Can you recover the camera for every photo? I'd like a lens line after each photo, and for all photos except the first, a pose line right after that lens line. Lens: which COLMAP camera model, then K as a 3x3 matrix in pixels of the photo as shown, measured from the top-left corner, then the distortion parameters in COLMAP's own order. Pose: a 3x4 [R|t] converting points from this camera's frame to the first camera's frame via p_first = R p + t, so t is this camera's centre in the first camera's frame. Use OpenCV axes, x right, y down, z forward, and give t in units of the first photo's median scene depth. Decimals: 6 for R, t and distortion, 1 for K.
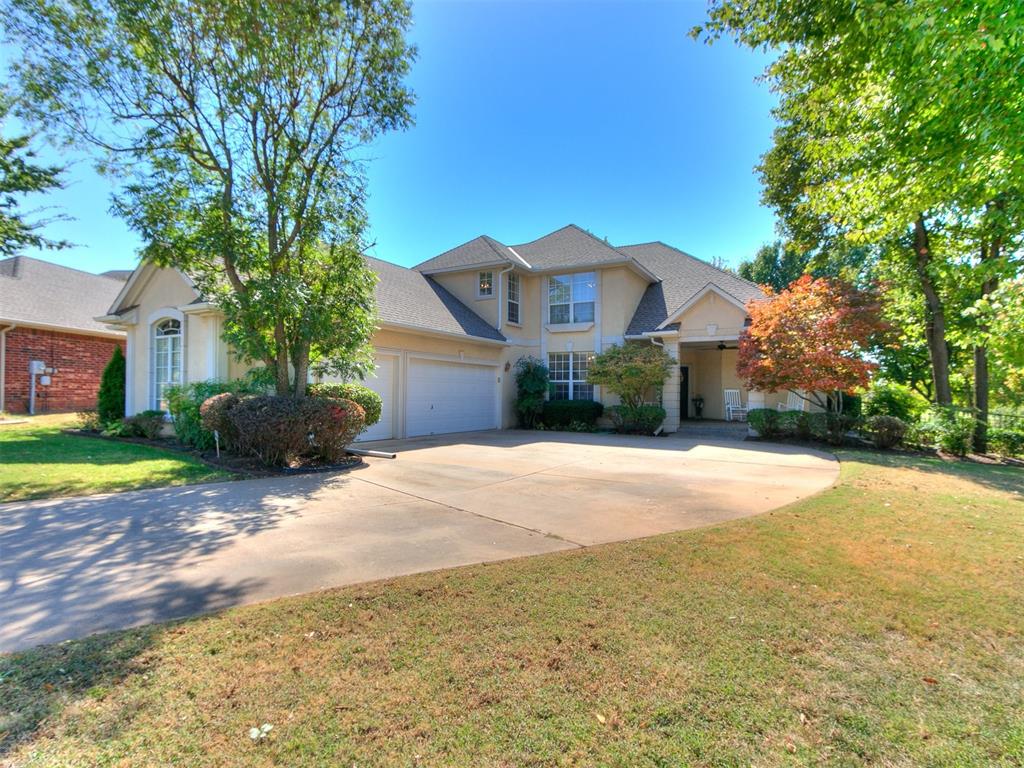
lens RADIAL K [[535.2, 0, 493.7], [0, 535.2, 389.1], [0, 0, 1]] dist [0.002845, 0.001938]
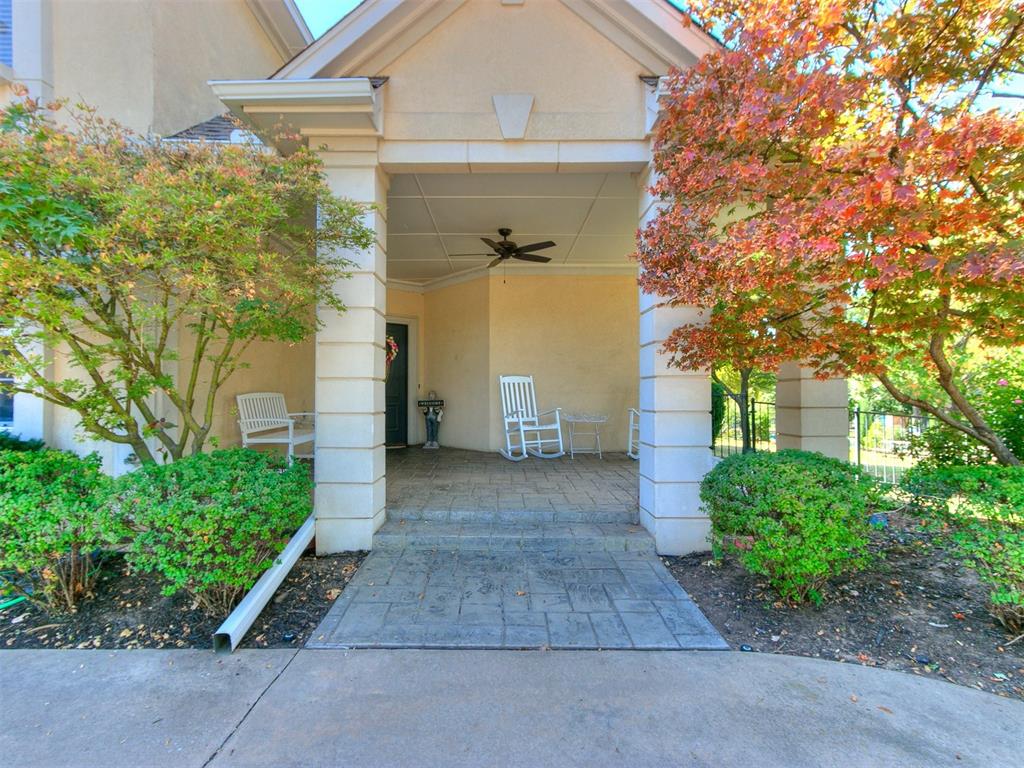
lens RADIAL K [[535.2, 0, 493.7], [0, 535.2, 389.1], [0, 0, 1]] dist [0.002845, 0.001938]
pose [[0.867080, -0.012041, 0.498023, 0.269601], [0.012639, 0.999918, 0.002170, 0.011812], [-0.498008, 0.004413, 0.867161, 0.763713]]
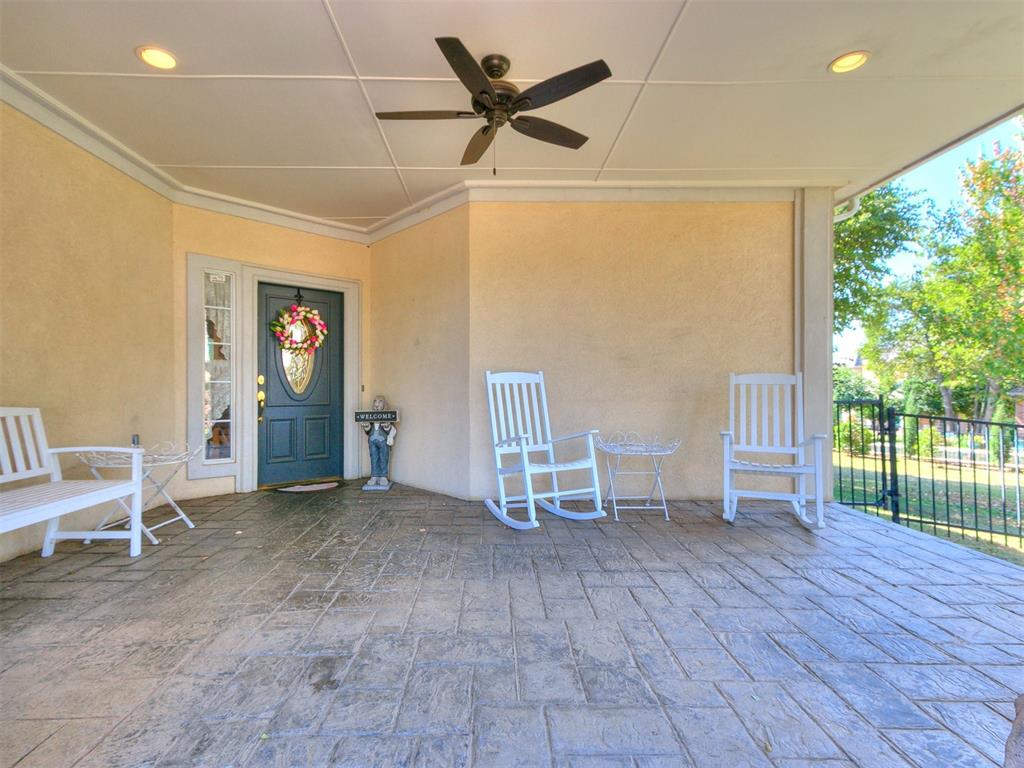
lens RADIAL K [[535.2, 0, 493.7], [0, 535.2, 389.1], [0, 0, 1]] dist [0.002845, 0.001938]
pose [[0.859520, -0.017699, 0.510796, 0.366840], [0.014990, 0.999843, 0.009421, 0.007873], [-0.510883, -0.000440, 0.859650, 0.923695]]
